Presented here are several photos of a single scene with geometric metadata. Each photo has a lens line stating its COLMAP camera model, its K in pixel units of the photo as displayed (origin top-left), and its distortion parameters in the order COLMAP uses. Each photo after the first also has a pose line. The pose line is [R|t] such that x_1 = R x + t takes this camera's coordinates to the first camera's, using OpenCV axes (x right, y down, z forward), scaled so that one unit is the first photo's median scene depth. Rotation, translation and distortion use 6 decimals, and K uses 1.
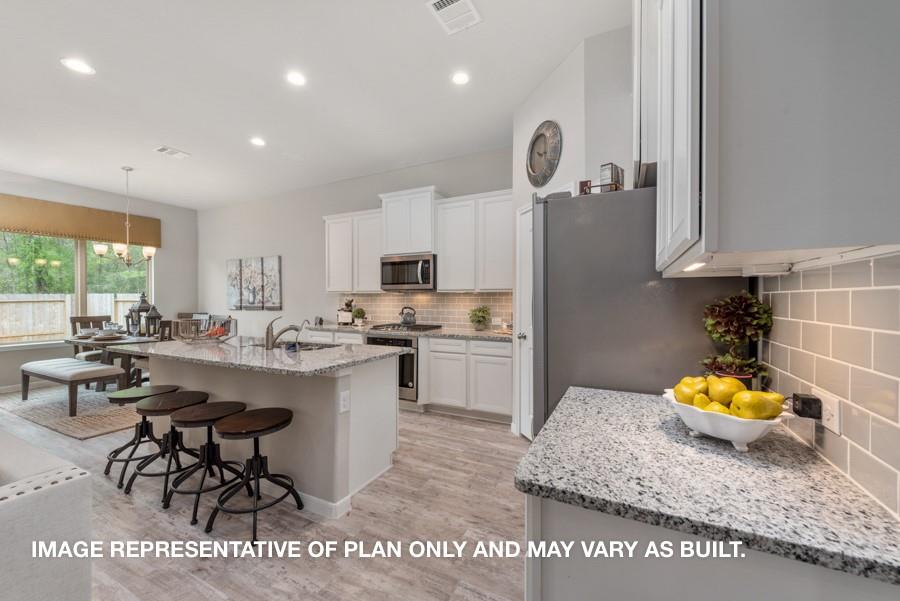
lens RADIAL K [[353.6, 0, 452.8], [0, 353.6, 300.6], [0, 0, 1]] dist [0.003045, -0.000072]
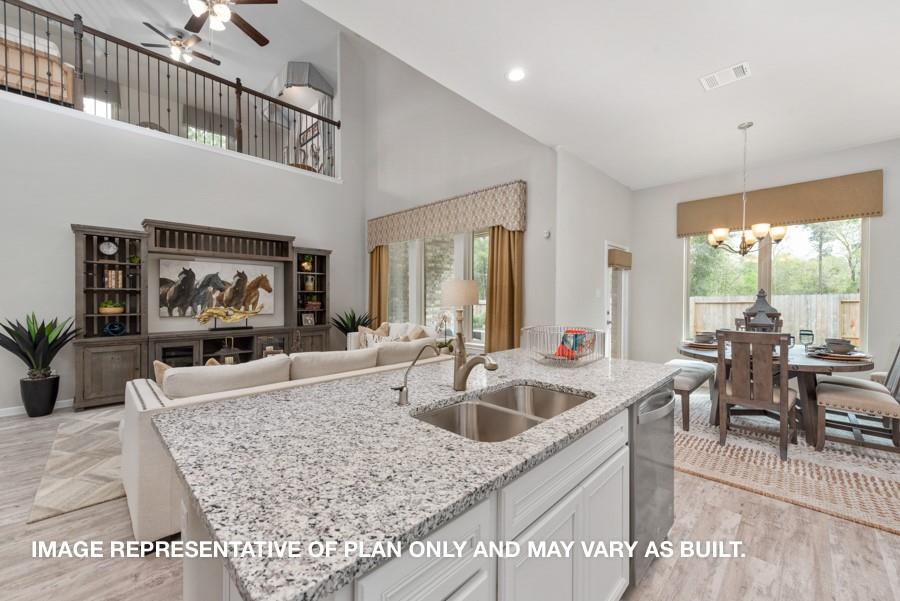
lens RADIAL K [[353.6, 0, 447.3], [0, 353.6, 300.4], [0, 0, 1]] dist [0.003045, -0.000072]
pose [[-0.308453, 0.009473, -0.951192, -0.001536], [-0.008918, 0.999878, 0.012850, -0.004904], [0.951198, 0.012446, -0.308331, 0.629640]]
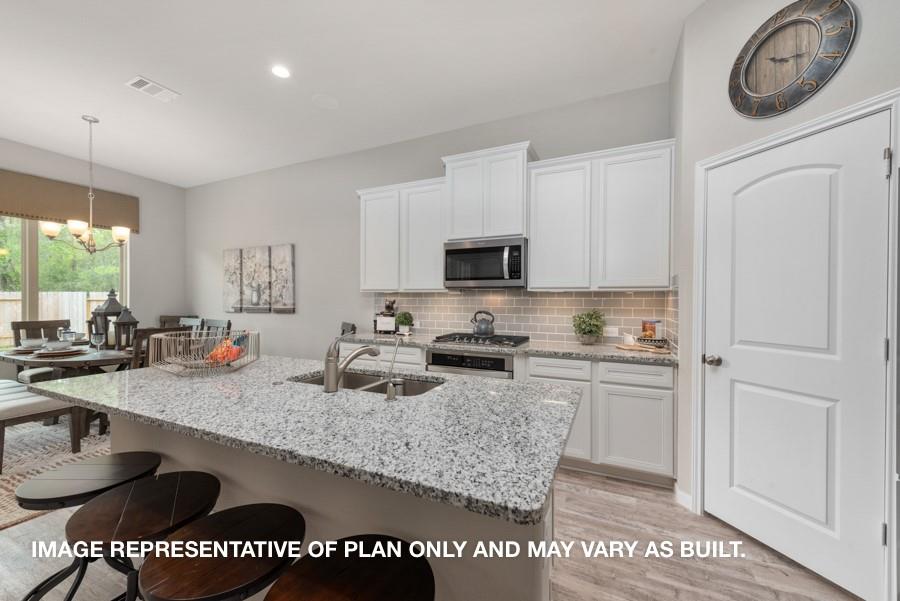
lens RADIAL K [[353.6, 0, 450.5], [0, 353.6, 300.3], [0, 0, 1]] dist [0.003045, -0.000072]
pose [[0.999615, 0.005111, 0.027269, -0.195610], [-0.005032, 0.999983, -0.002970, -0.001843], [-0.027284, 0.002832, 0.999624, 0.250573]]
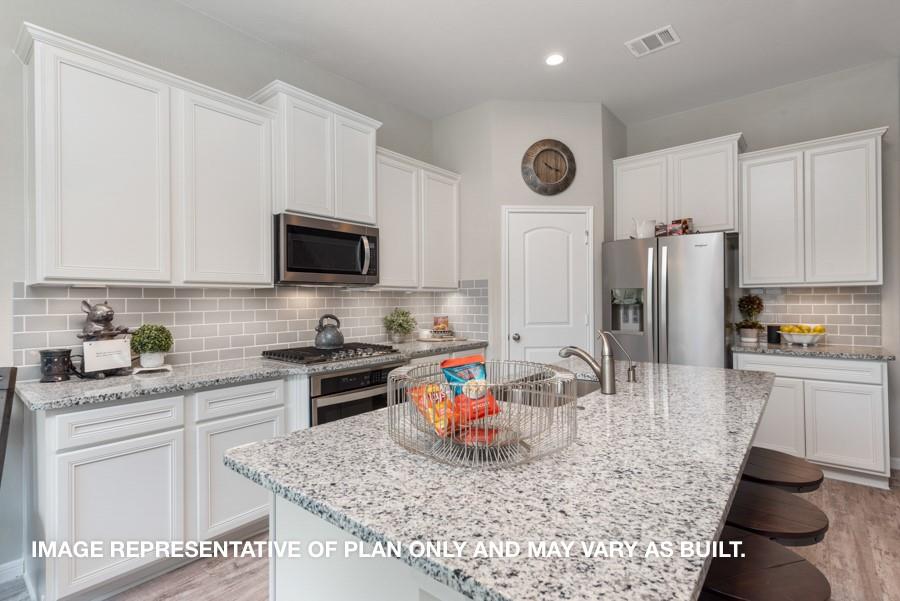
lens RADIAL K [[421.8, 0, 455.2], [0, 421.8, 297.0], [0, 0, 1]] dist [0.001544, 0.000006]
pose [[0.220695, 0.001425, 0.975342, -0.661413], [0.007263, 0.999969, -0.003105, -0.005577], [-0.975316, 0.007769, 0.220677, 0.605286]]
